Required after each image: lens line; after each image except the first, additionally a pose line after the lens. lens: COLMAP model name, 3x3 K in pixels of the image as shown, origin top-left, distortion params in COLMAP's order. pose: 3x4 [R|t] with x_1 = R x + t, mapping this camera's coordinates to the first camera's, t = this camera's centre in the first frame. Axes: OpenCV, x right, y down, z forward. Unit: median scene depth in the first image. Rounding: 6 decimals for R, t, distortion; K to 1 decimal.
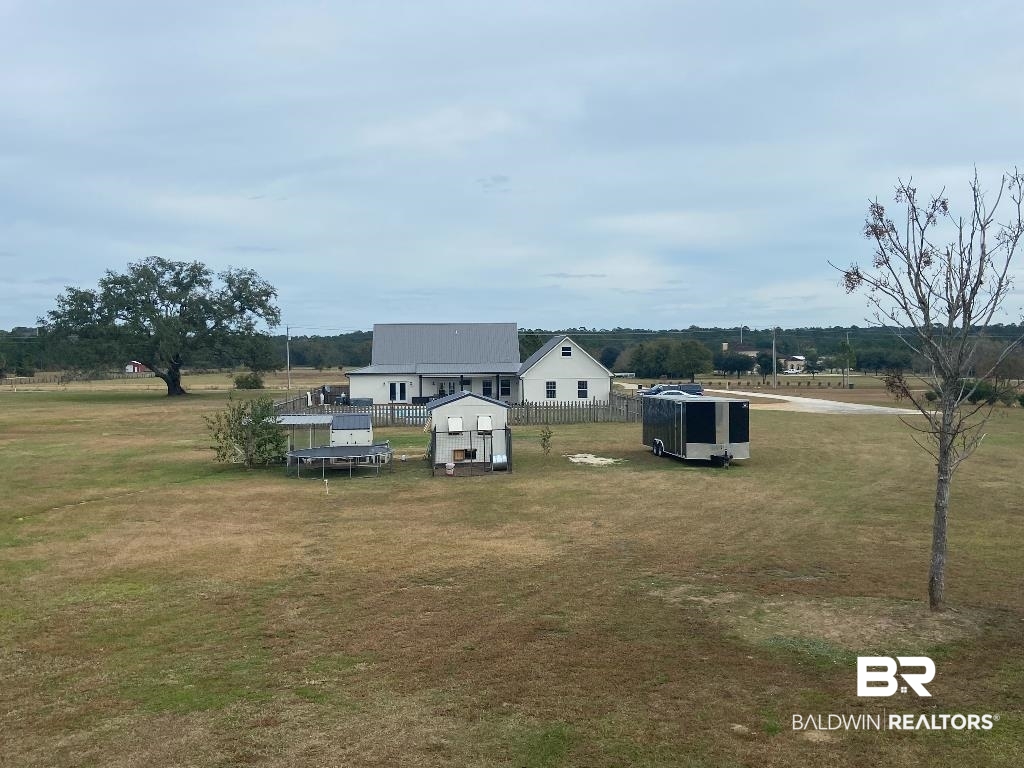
lens RADIAL K [[1014.3, 0, 512.0], [0, 1014.3, 384.0], [0, 0, 1]] dist [-0.000711, -0.000335]
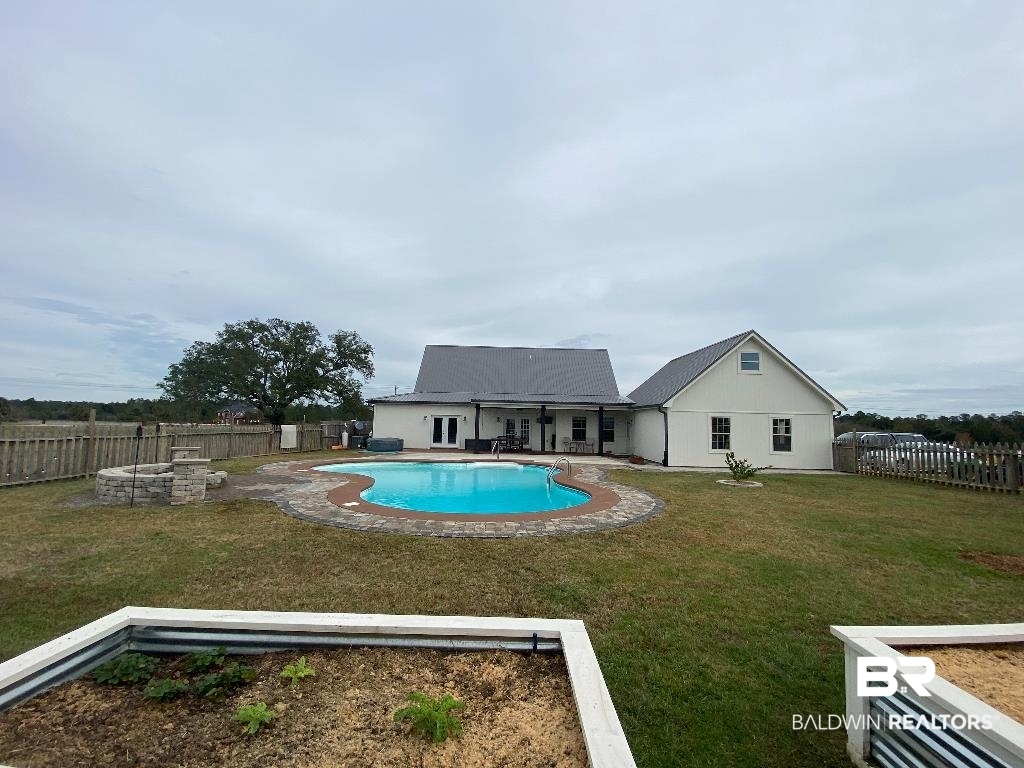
lens RADIAL K [[447.5, 0, 512.0], [0, 447.5, 384.0], [0, 0, 1]] dist [0.000646, 0.000008]
pose [[0.998094, 0.027652, -0.055167, -0.052680], [-0.034078, 0.992289, -0.119172, 0.010779], [0.051446, 0.120825, 0.991340, 0.704183]]
